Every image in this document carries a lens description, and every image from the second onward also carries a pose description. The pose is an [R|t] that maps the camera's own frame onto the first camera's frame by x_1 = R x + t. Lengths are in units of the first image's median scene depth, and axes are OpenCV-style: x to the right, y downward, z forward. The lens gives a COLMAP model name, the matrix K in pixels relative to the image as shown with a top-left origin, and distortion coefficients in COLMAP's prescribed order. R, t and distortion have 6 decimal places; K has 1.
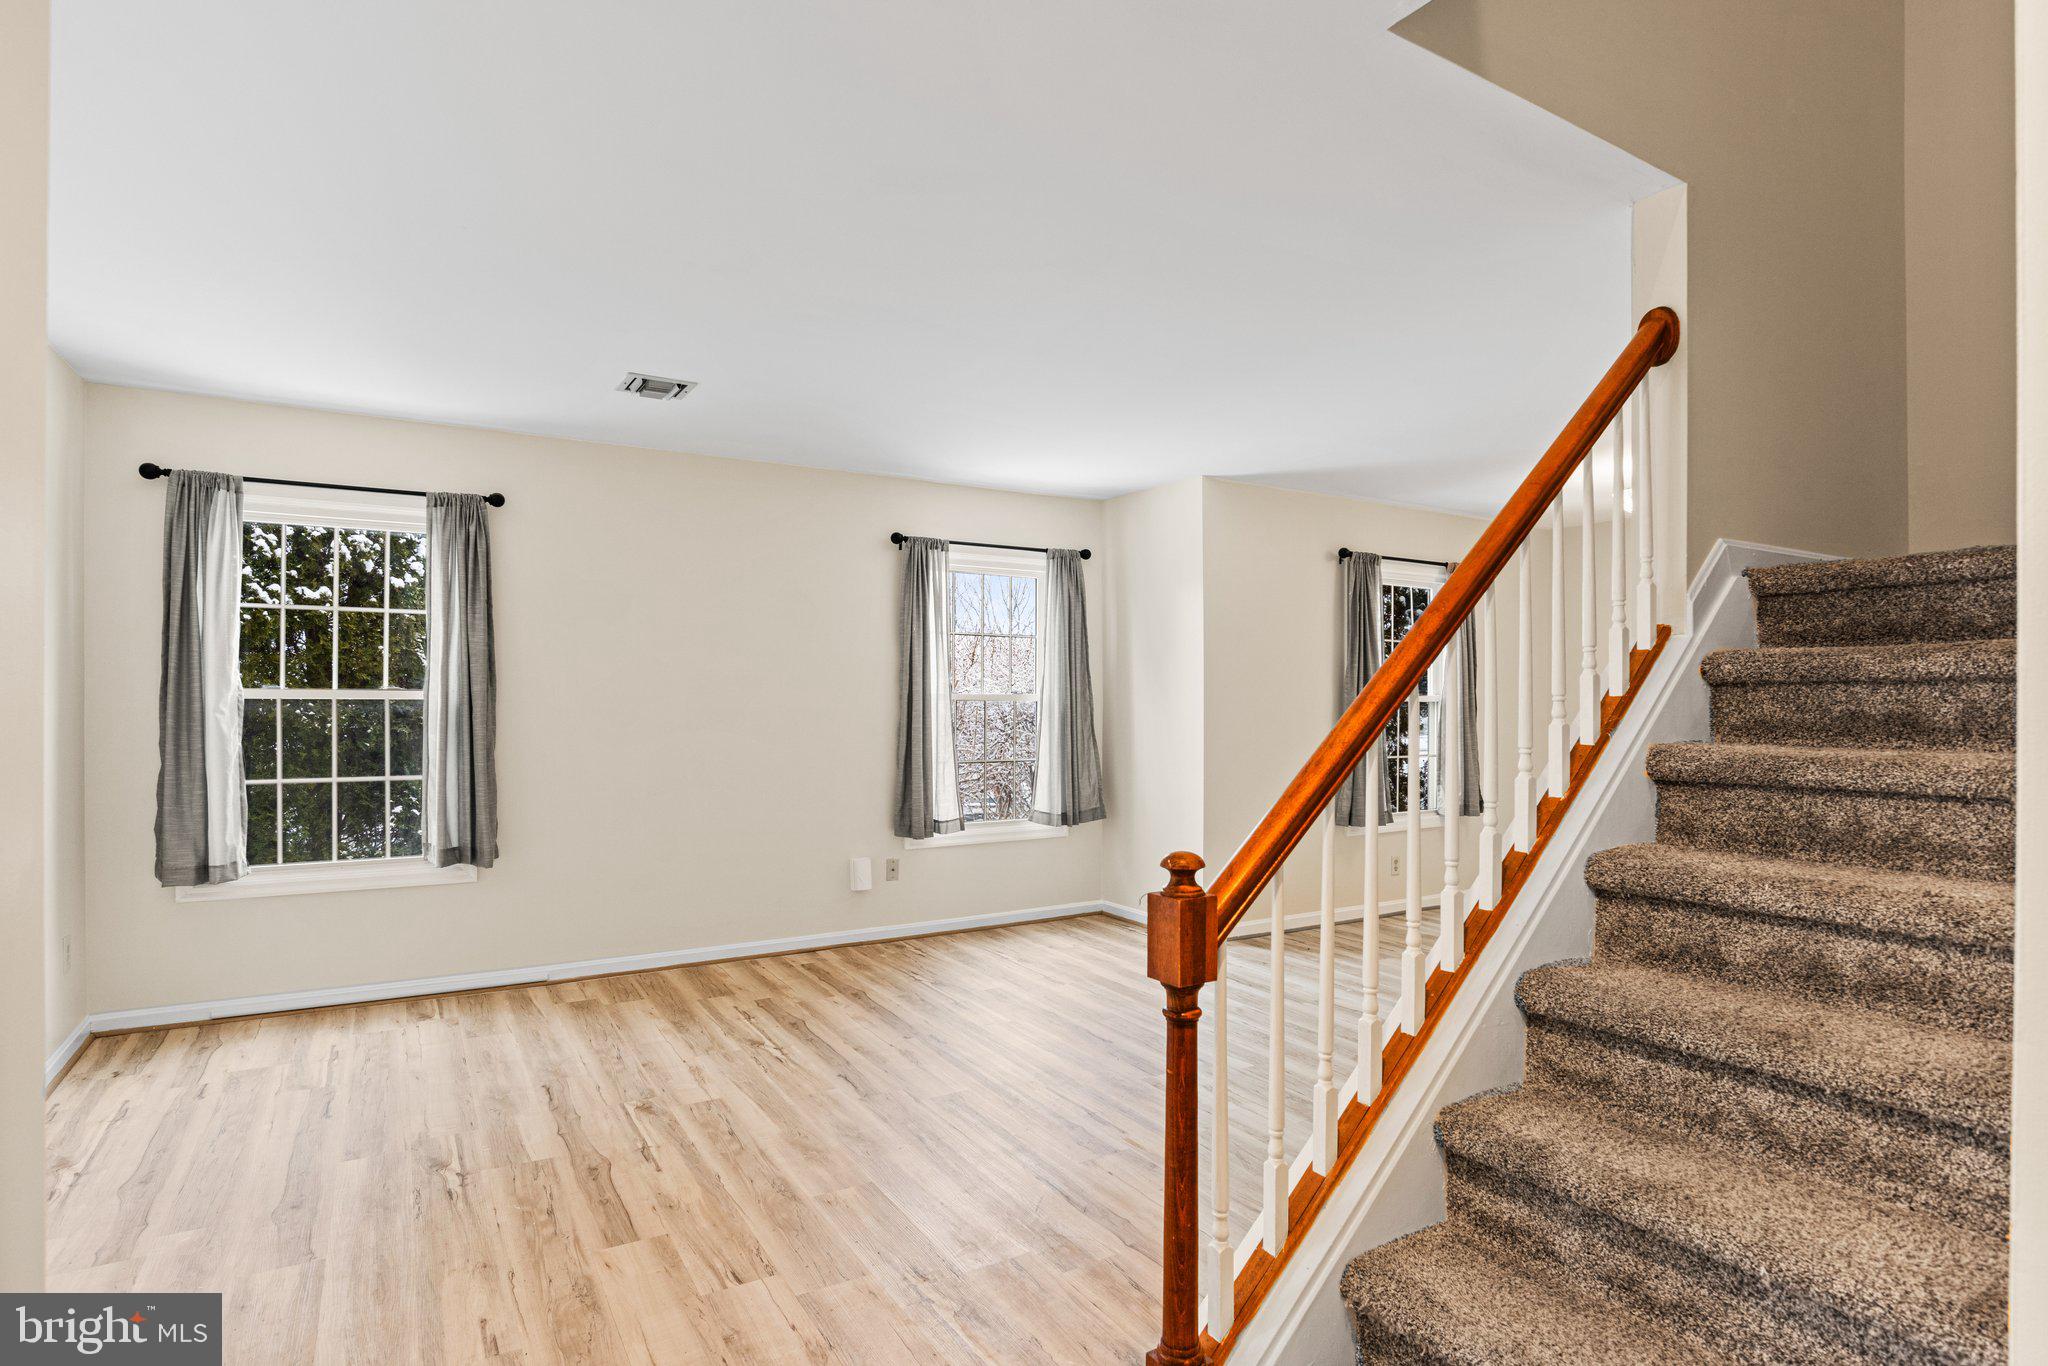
lens RADIAL K [[1051.4, 0, 1040.0], [0, 1051.4, 693.2], [0, 0, 1]] dist [-0.051336, 0.021473]
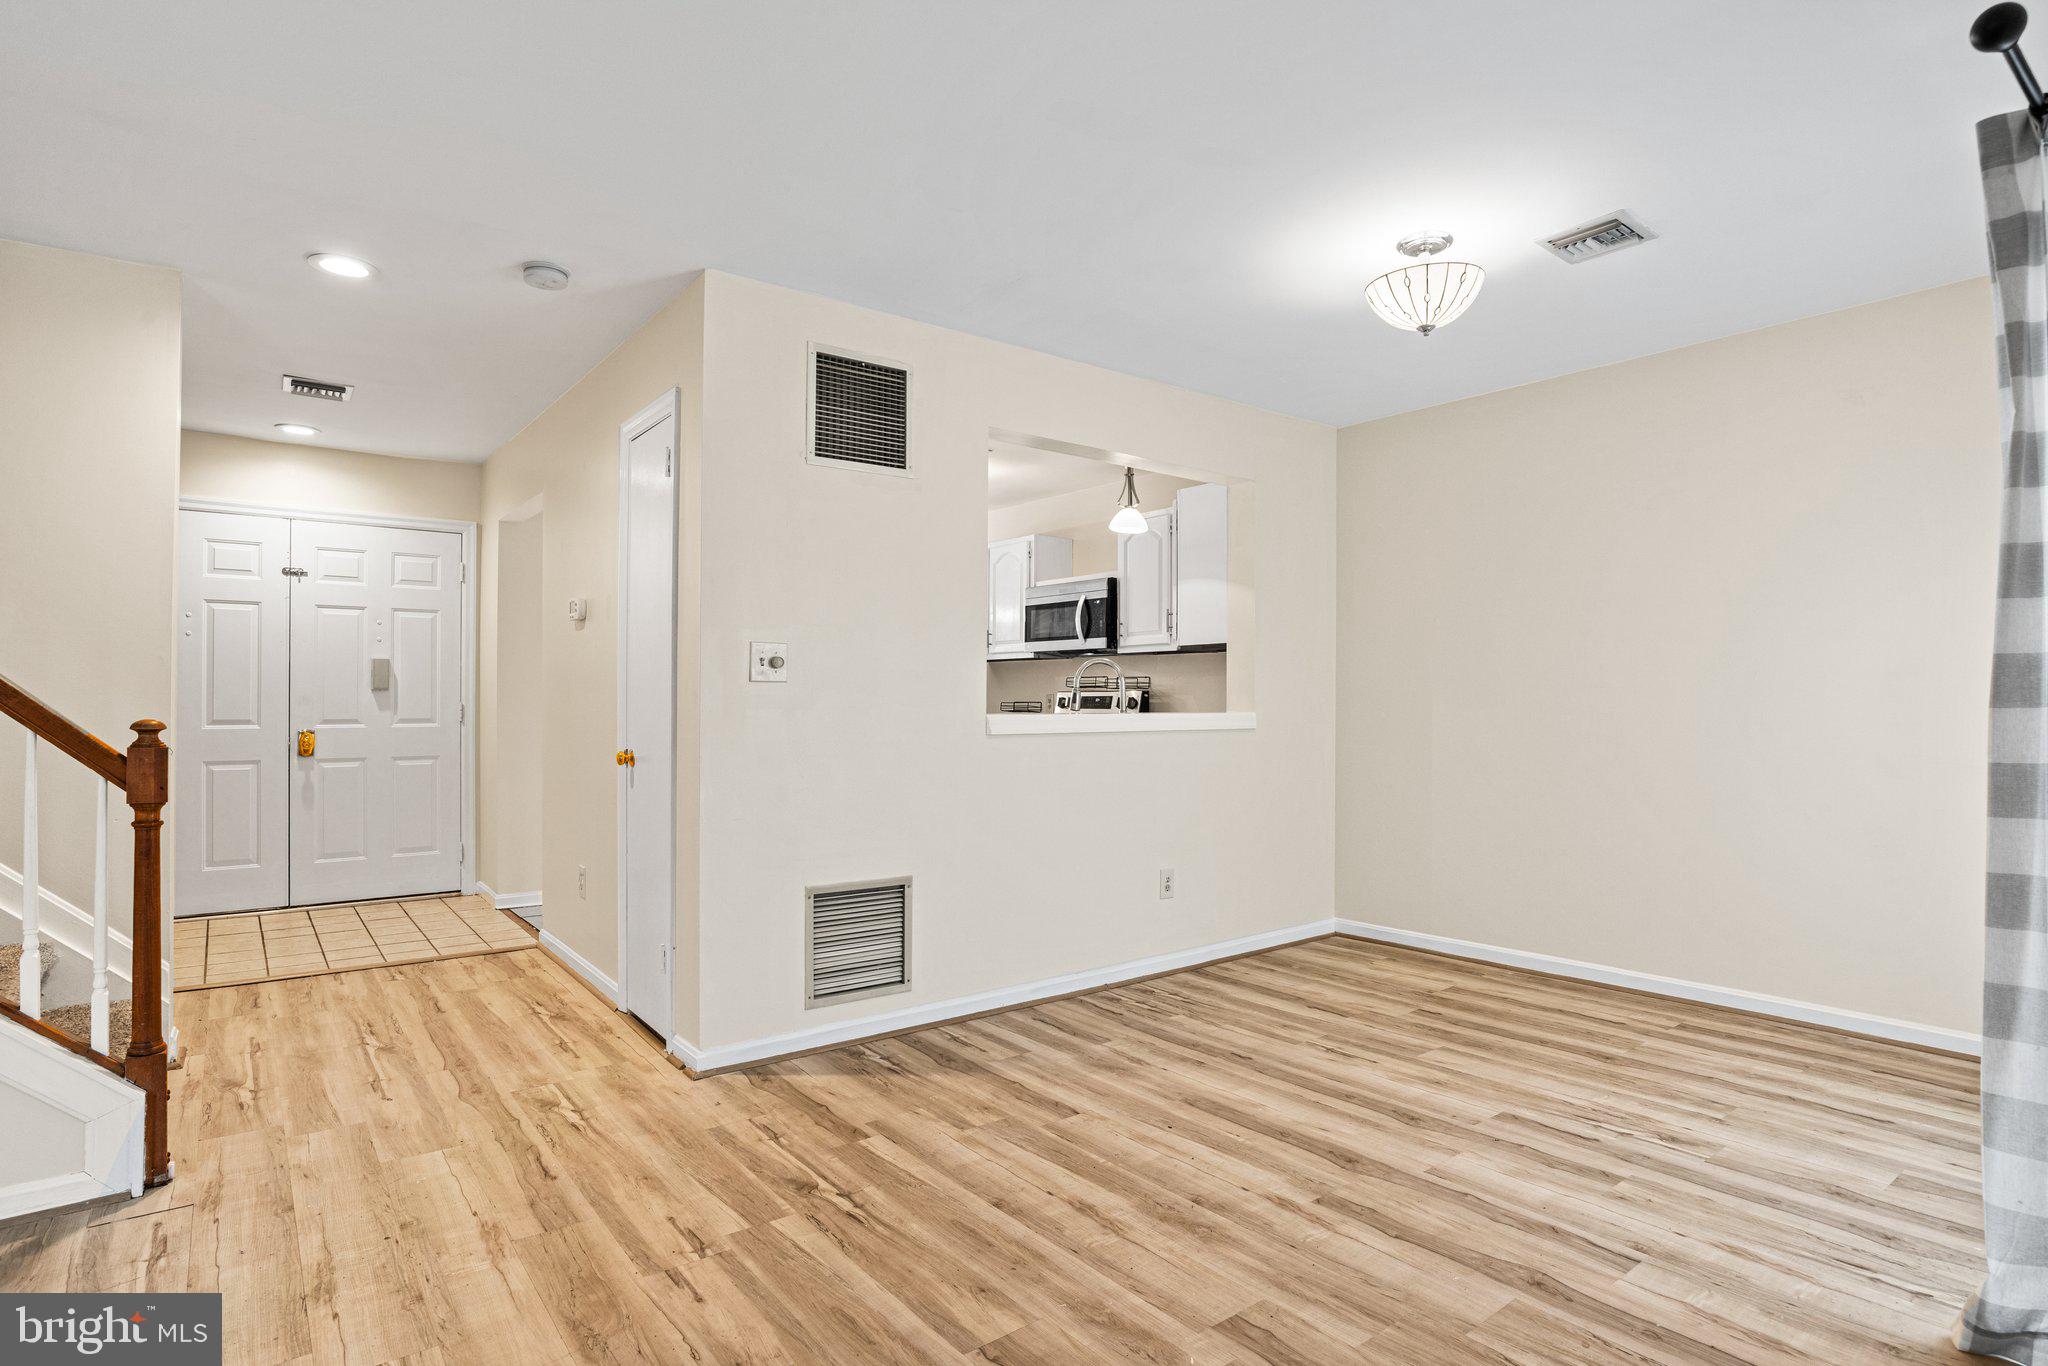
lens RADIAL K [[1051.4, 0, 1036.7], [0, 1051.4, 700.4], [0, 0, 1]] dist [-0.051336, 0.021473]
pose [[-0.994075, -0.006880, -0.108475, -0.409980], [-0.005948, 0.999943, -0.008912, 0.051480], [0.108530, -0.008214, -0.994059, 1.079656]]
